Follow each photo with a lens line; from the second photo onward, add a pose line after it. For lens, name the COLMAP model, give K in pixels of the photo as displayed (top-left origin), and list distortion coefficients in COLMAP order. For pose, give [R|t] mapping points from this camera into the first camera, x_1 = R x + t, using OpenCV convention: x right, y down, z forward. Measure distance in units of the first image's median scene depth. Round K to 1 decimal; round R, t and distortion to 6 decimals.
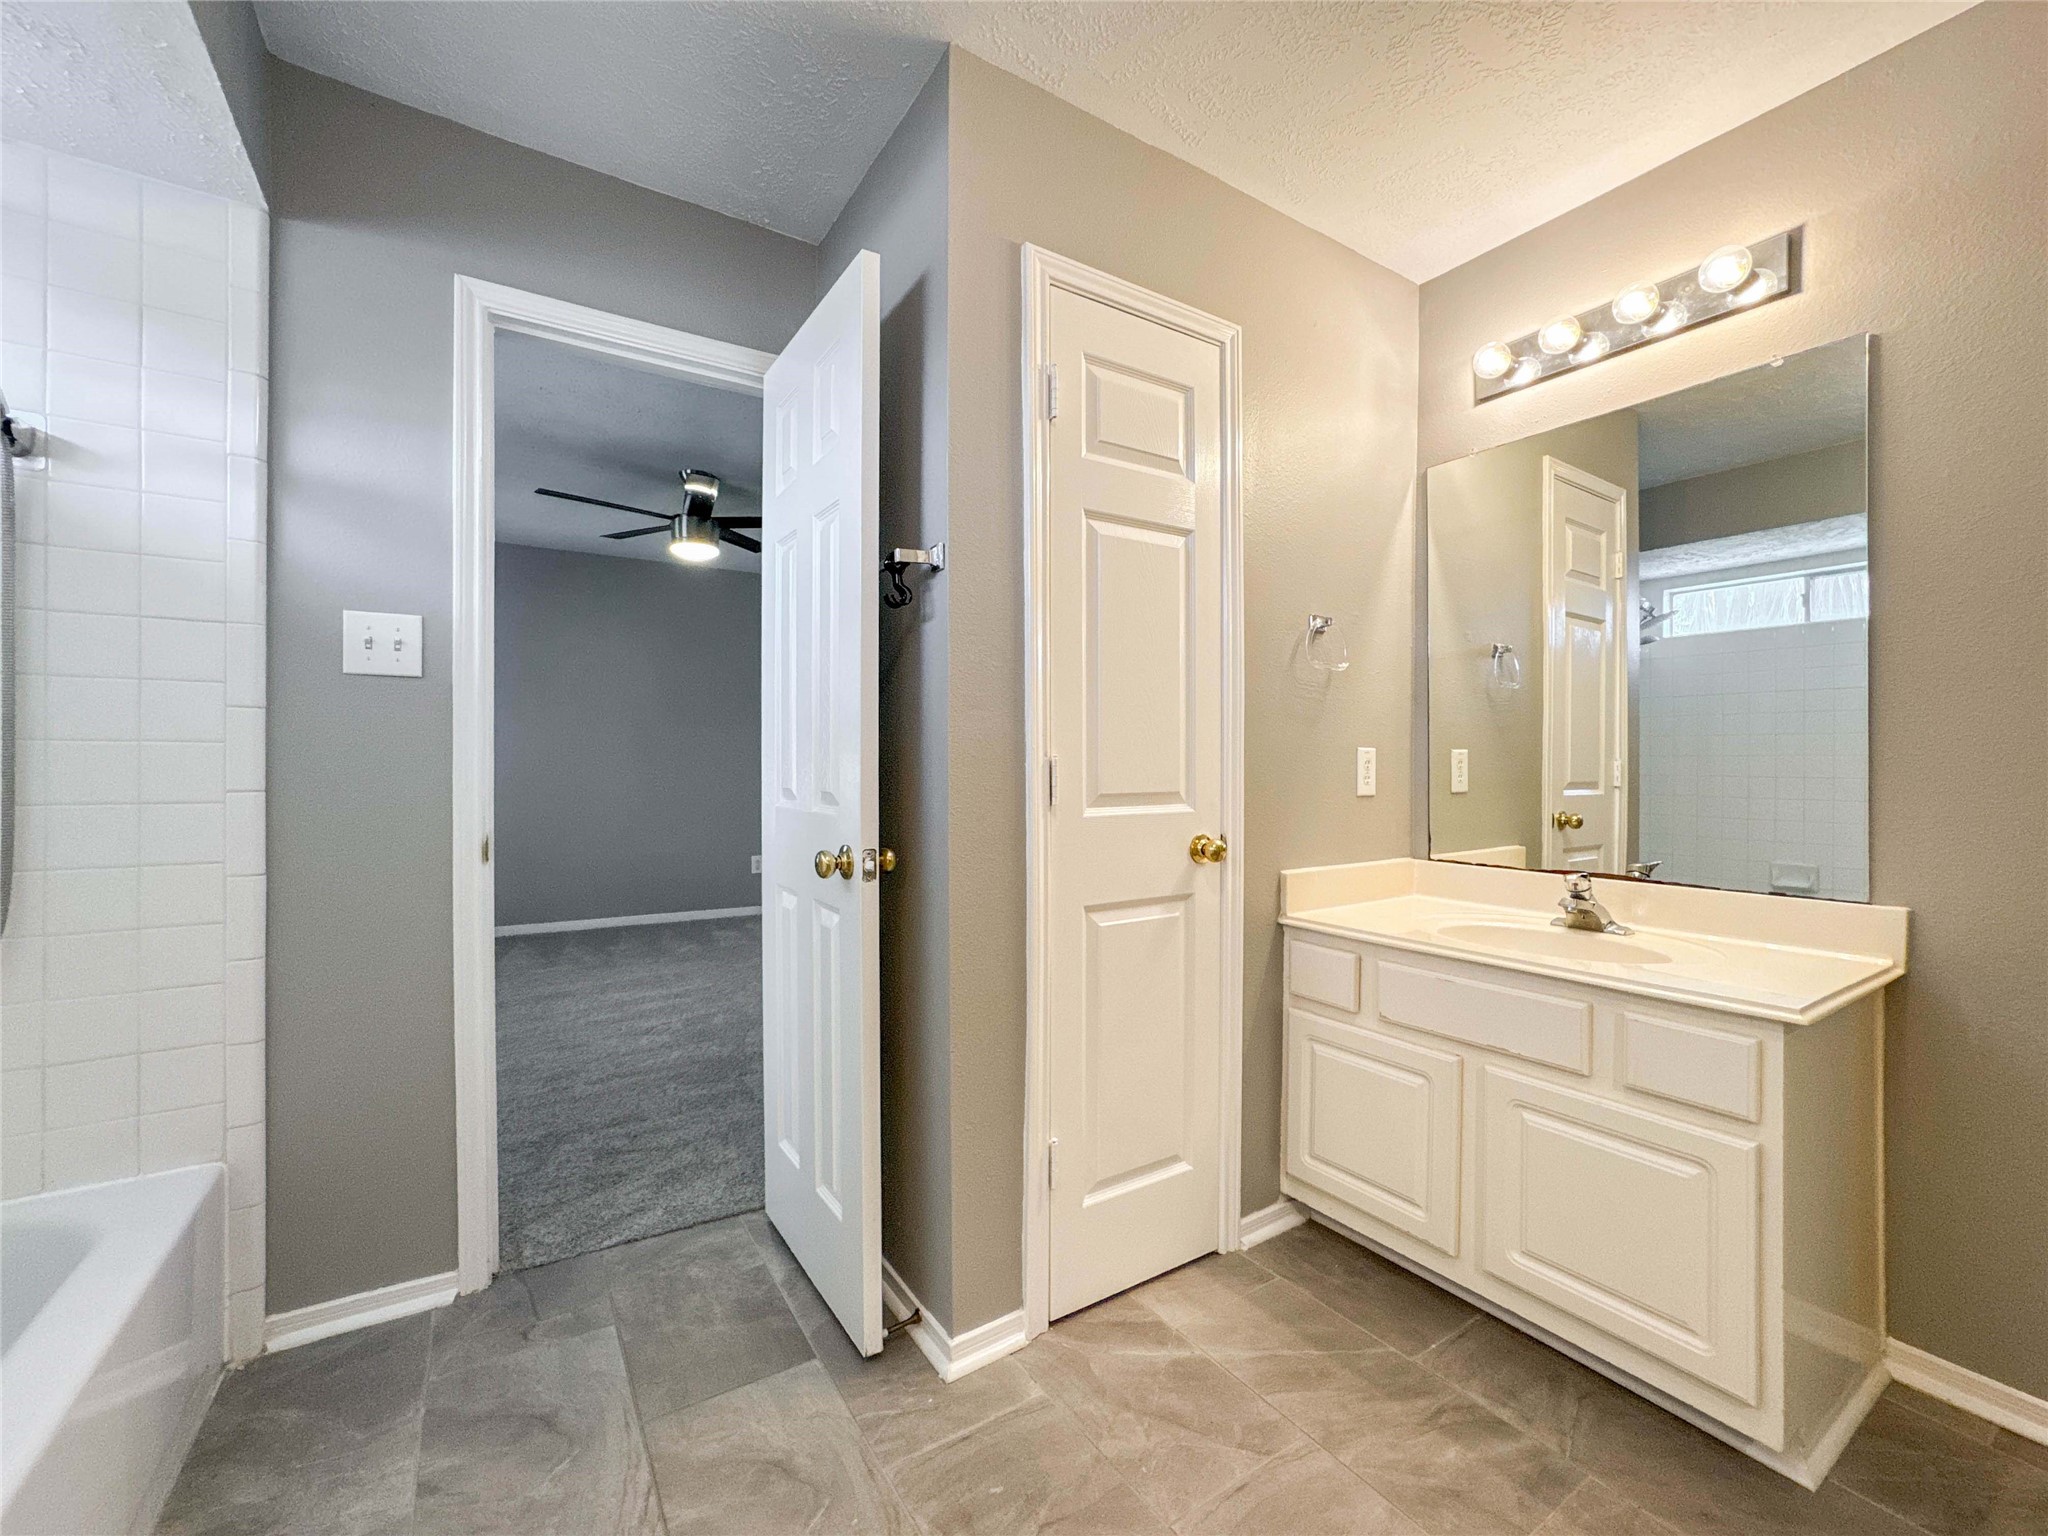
lens RADIAL K [[830.4, 0, 1035.9], [0, 830.4, 761.2], [0, 0, 1]] dist [-0.040896, 0.015278]
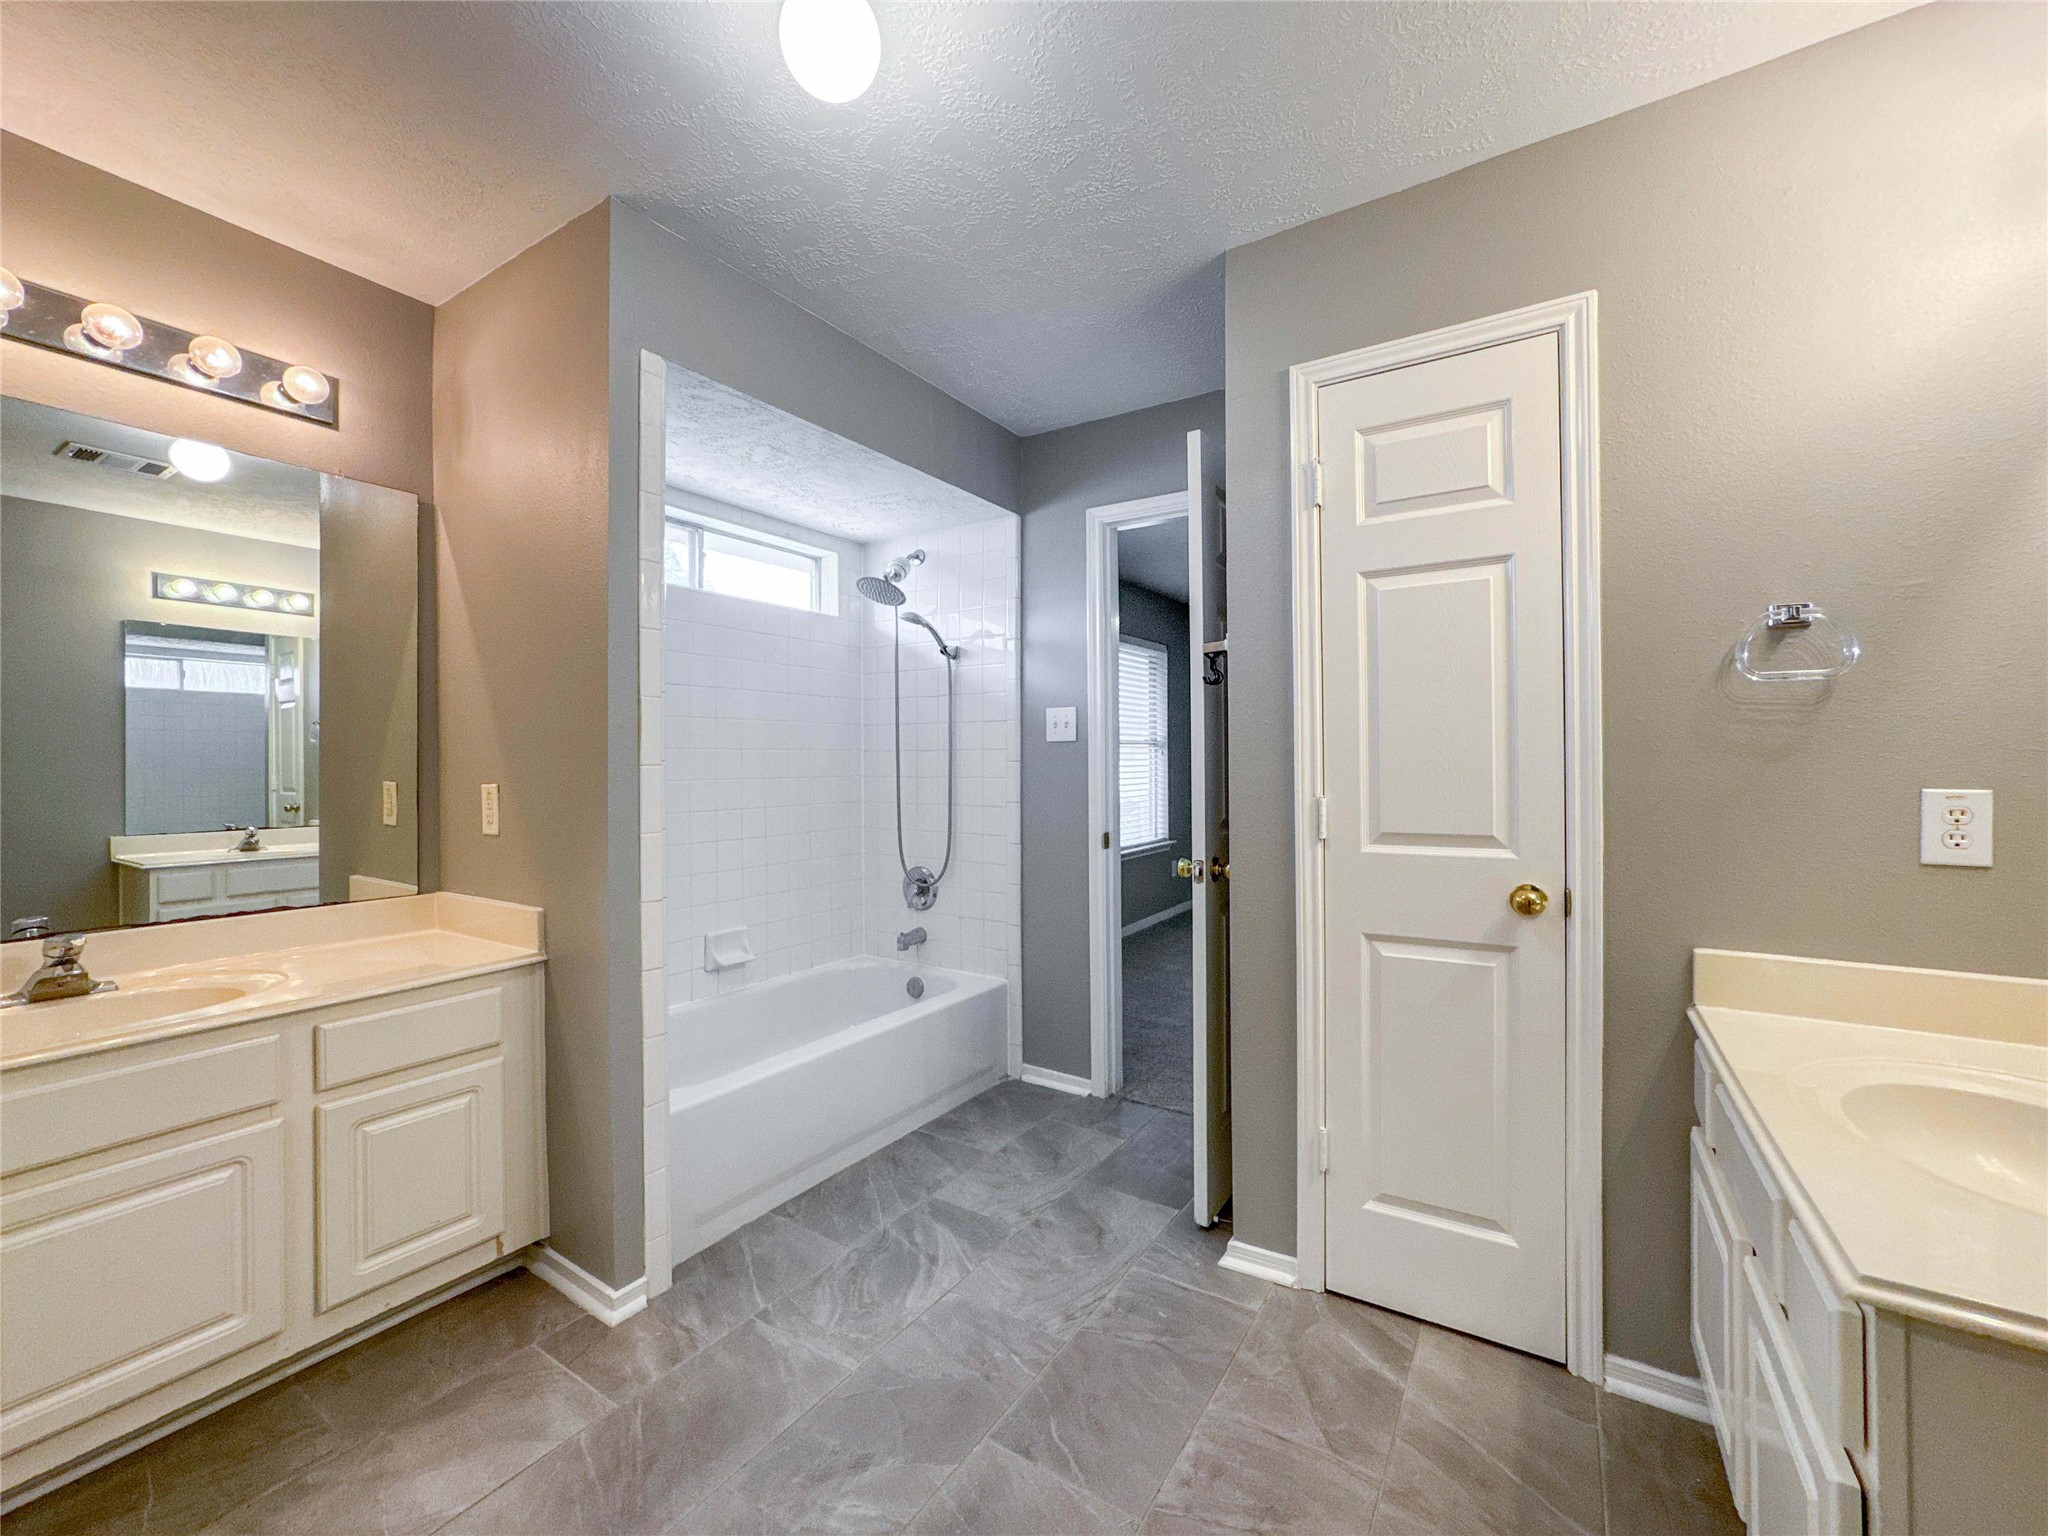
lens RADIAL K [[830.4, 0, 1035.9], [0, 830.4, 761.2], [0, 0, 1]] dist [-0.040896, 0.015278]
pose [[0.426118, -0.007086, -0.904640, 0.901513], [0.004863, 0.999973, -0.005542, -0.051423], [0.904654, -0.002038, 0.426141, 0.147870]]
